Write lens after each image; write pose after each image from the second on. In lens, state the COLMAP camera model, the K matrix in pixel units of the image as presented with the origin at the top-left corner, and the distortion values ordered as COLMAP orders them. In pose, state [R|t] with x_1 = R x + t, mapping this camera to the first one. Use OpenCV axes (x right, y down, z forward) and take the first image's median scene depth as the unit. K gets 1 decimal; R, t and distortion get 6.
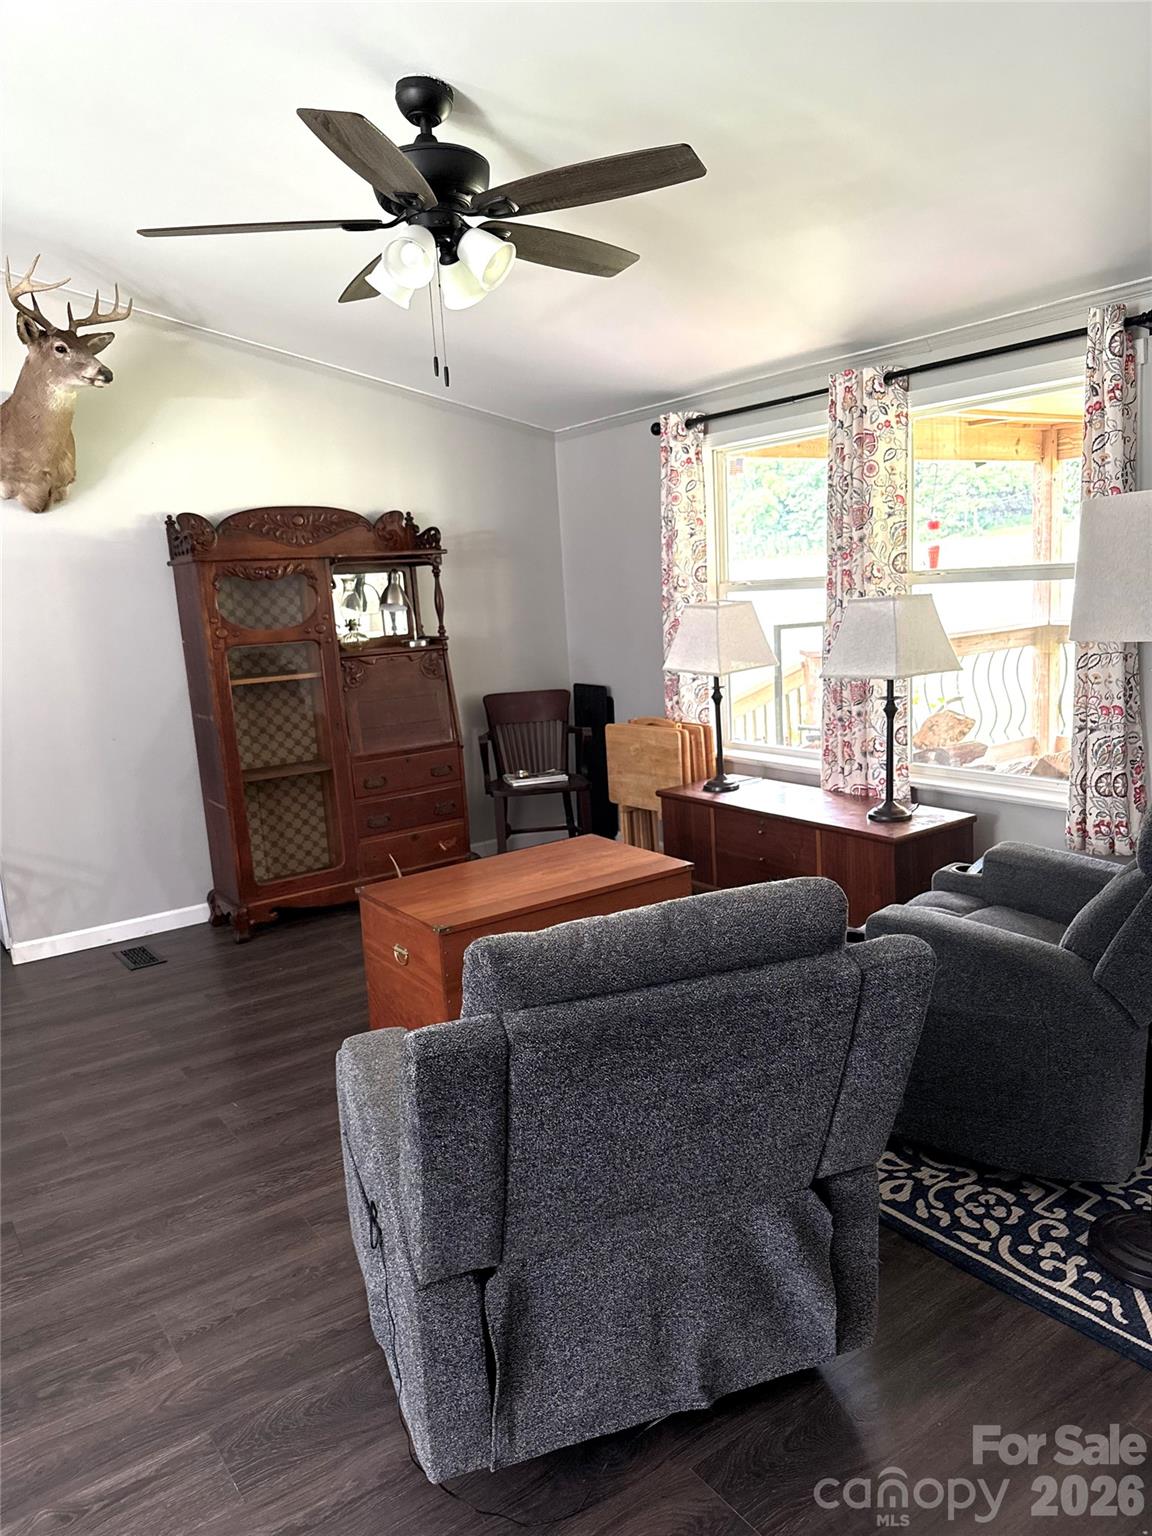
lens RADIAL K [[1069.3, 0, 565.6], [0, 1069.3, 772.5], [0, 0, 1]] dist [-0.009392, -0.008615]
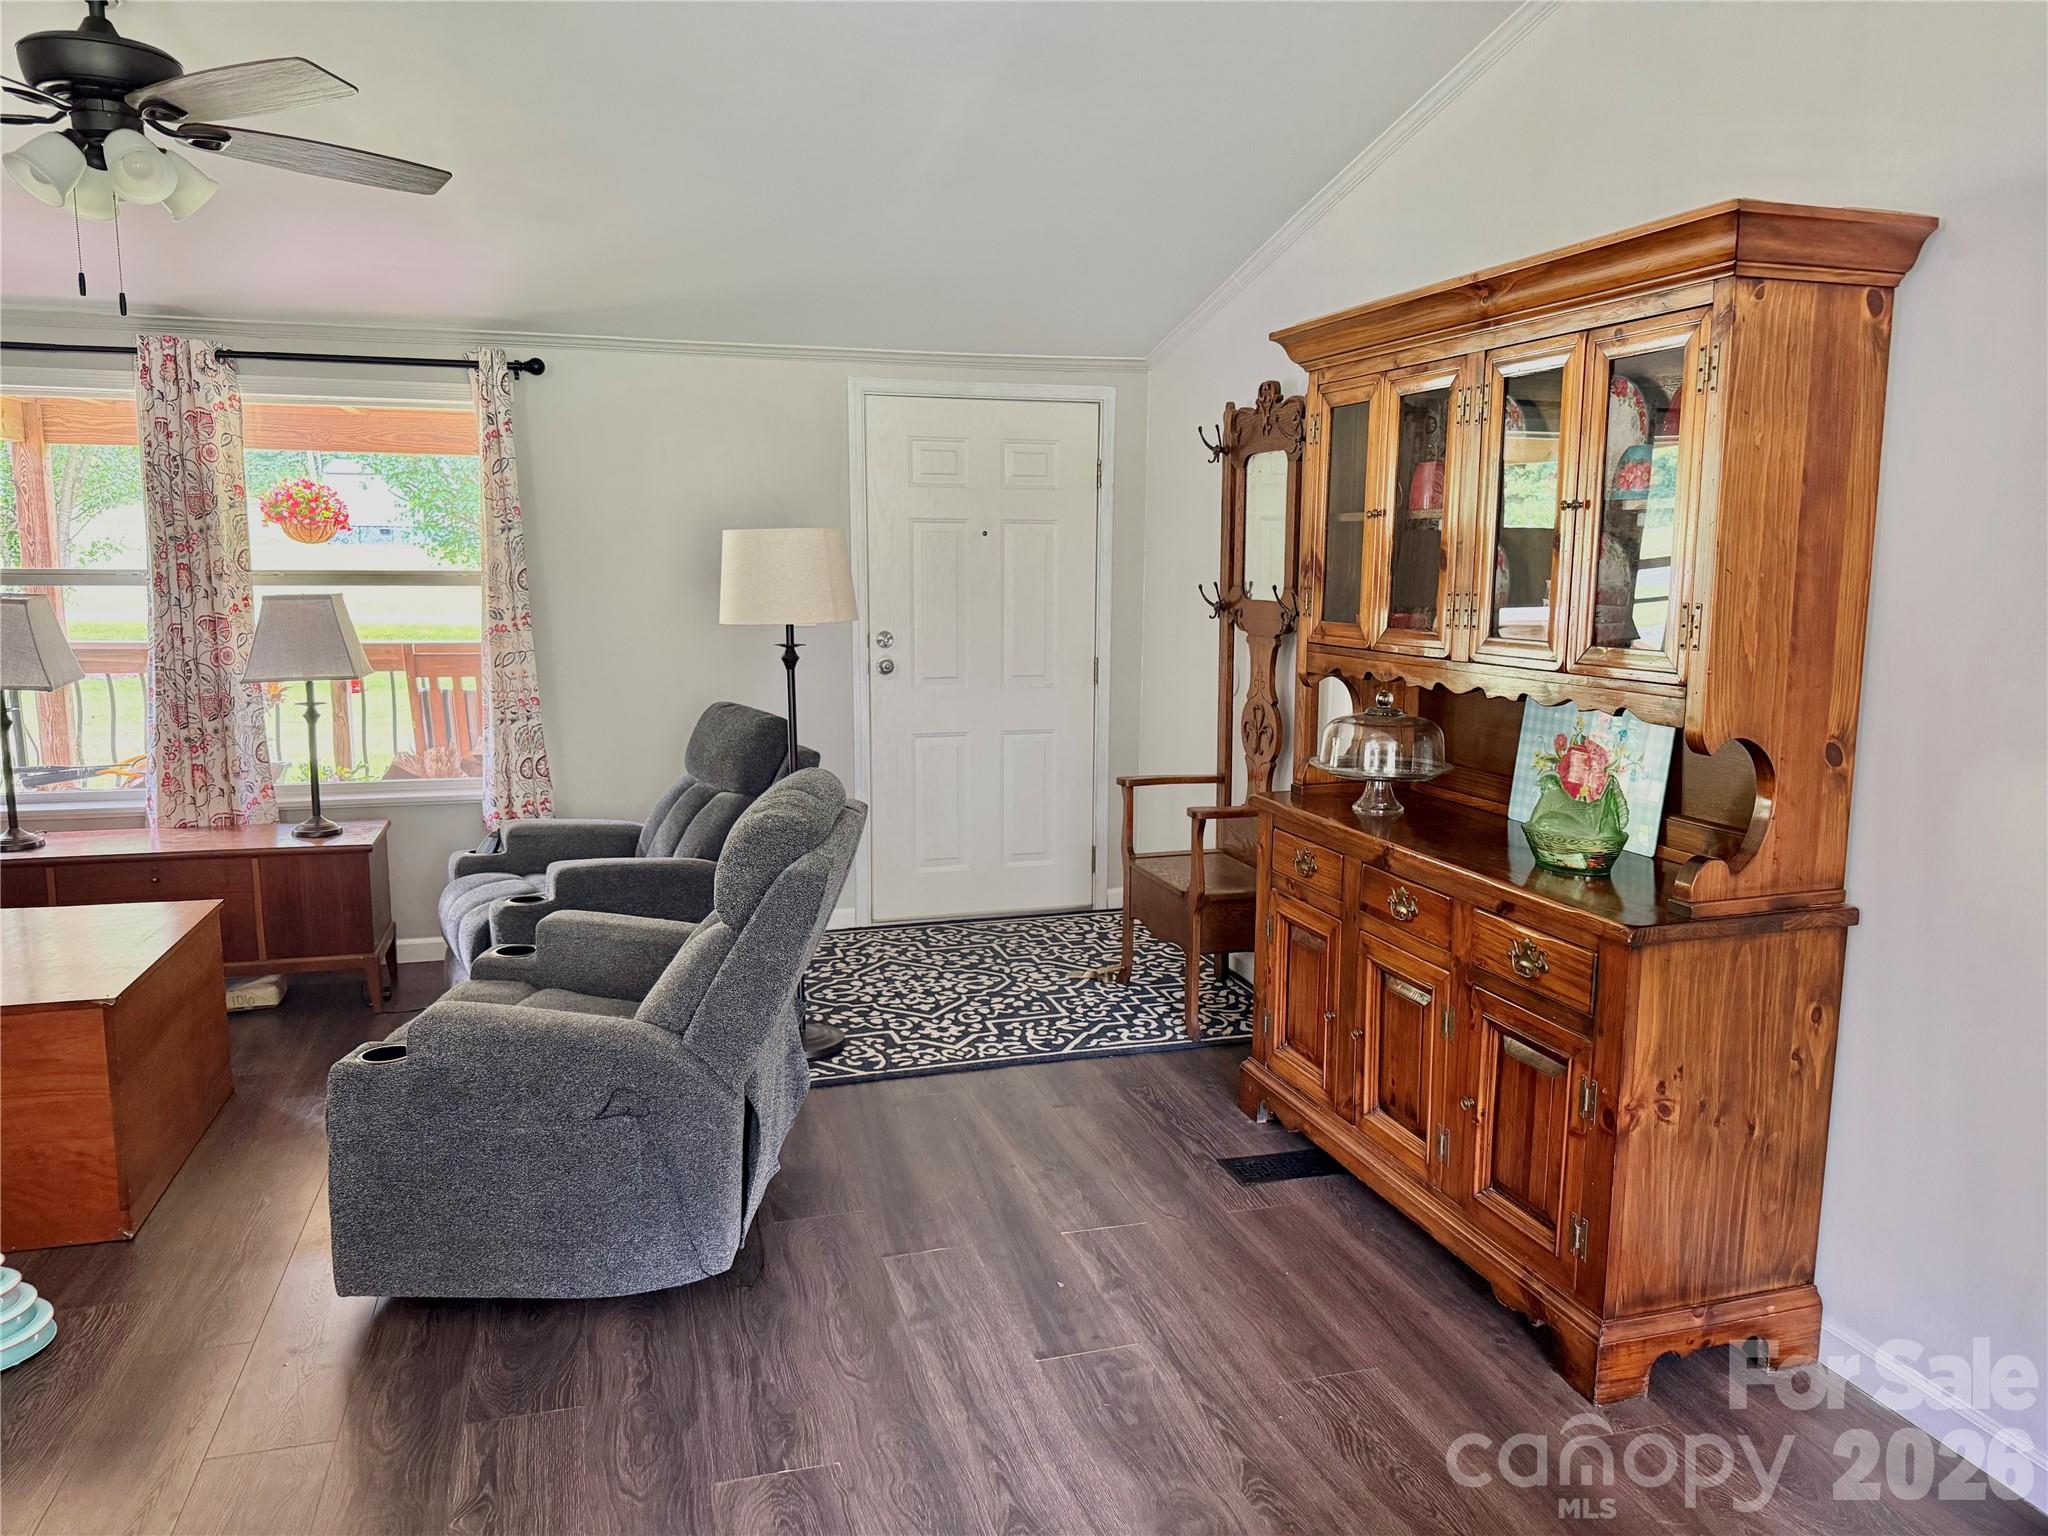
lens RADIAL K [[1425.7, 0, 1023.6], [0, 1425.7, 765.1], [0, 0, 1]] dist [-0.009392, -0.008615]
pose [[0.312915, -0.070187, 0.947184, -0.631478], [0.141504, 0.989581, 0.026581, 0.035520], [-0.939181, 0.125713, 0.319587, 0.024431]]
